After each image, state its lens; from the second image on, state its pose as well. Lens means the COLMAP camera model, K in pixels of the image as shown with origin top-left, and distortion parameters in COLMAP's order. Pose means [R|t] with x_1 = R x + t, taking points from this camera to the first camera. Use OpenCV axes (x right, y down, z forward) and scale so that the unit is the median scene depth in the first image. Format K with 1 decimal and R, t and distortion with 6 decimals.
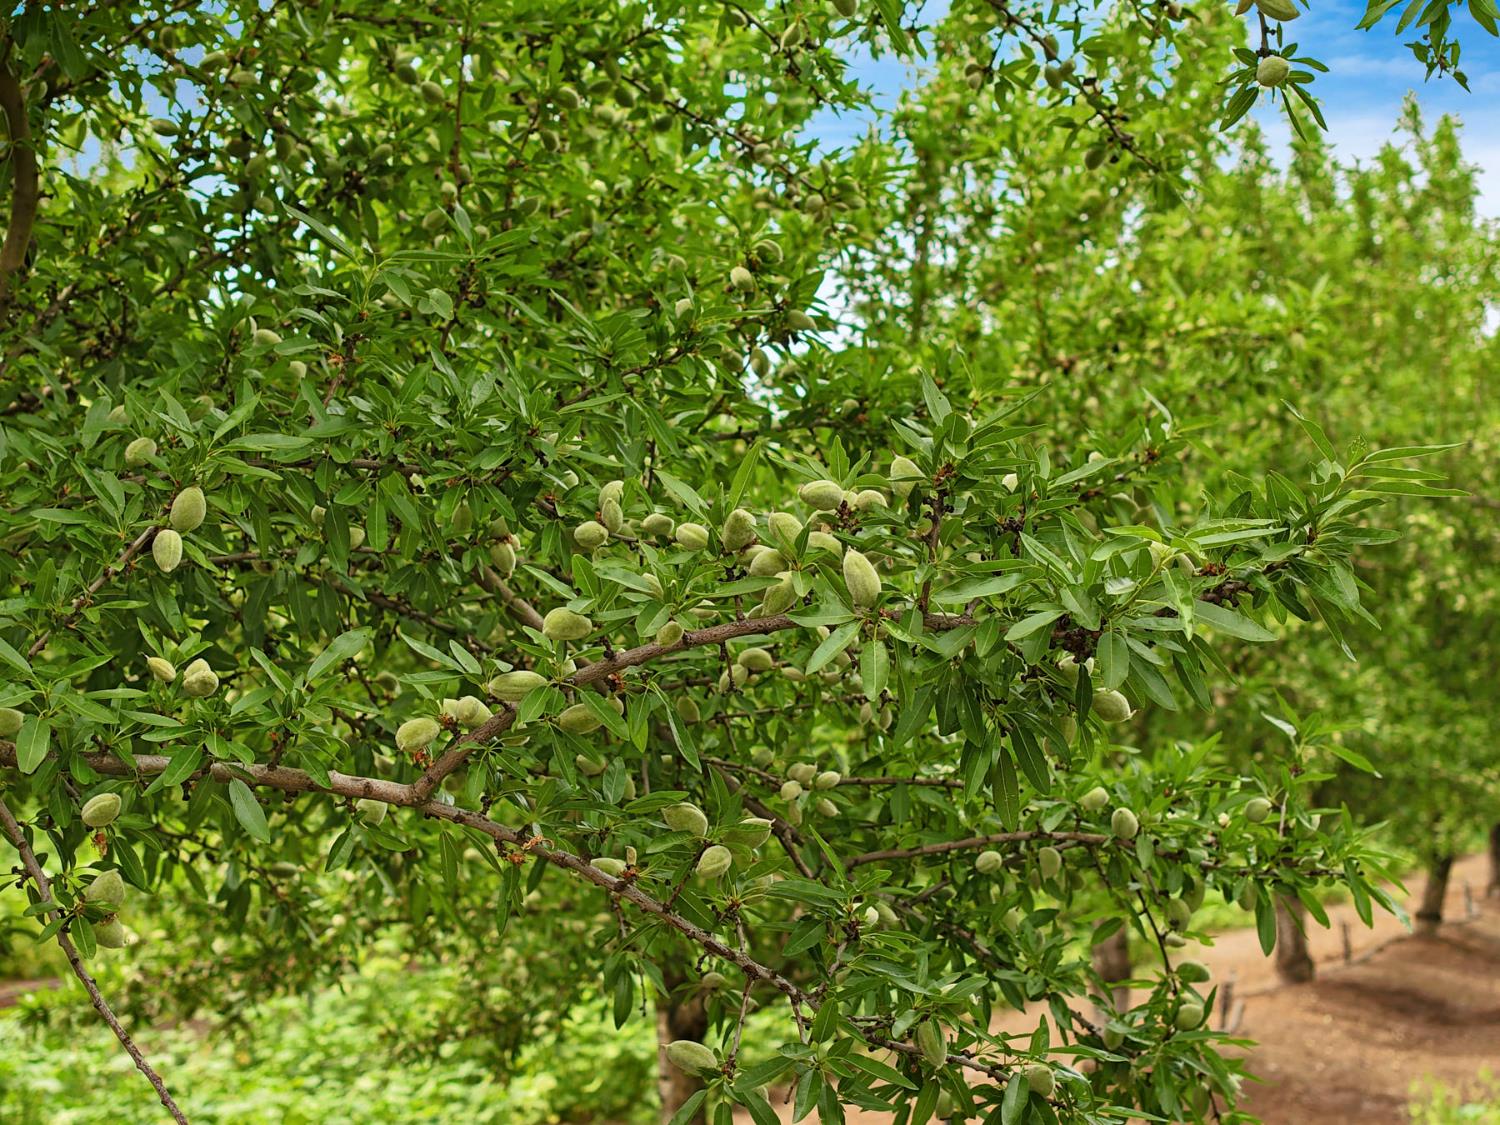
lens RADIAL K [[3238.1, 0, 750.0], [0, 3238.1, 562.5], [0, 0, 1]] dist [-0.350852, 2.502623]
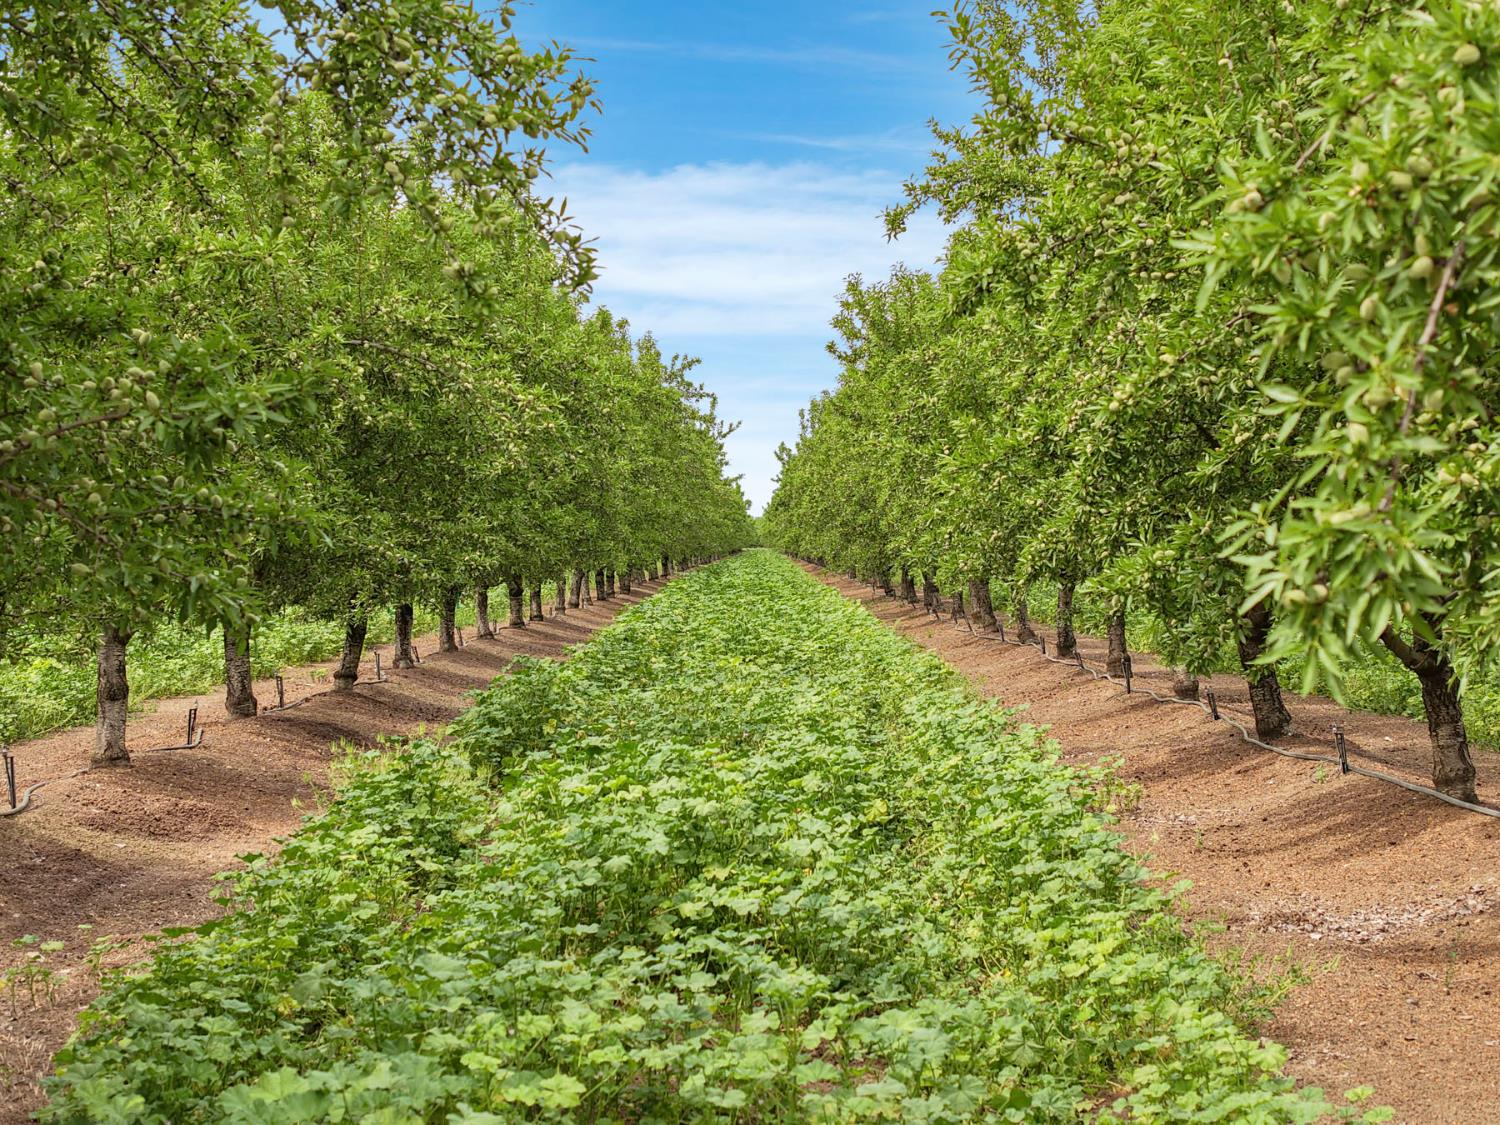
lens RADIAL K [[3238.1, 0, 750.0], [0, 3238.1, 562.5], [0, 0, 1]] dist [-0.350852, 2.502623]
pose [[0.945393, -0.000207, 0.325932, -0.140543], [-0.017882, 0.998461, 0.052501, -0.004051], [-0.325442, -0.055463, 0.943934, -0.683691]]
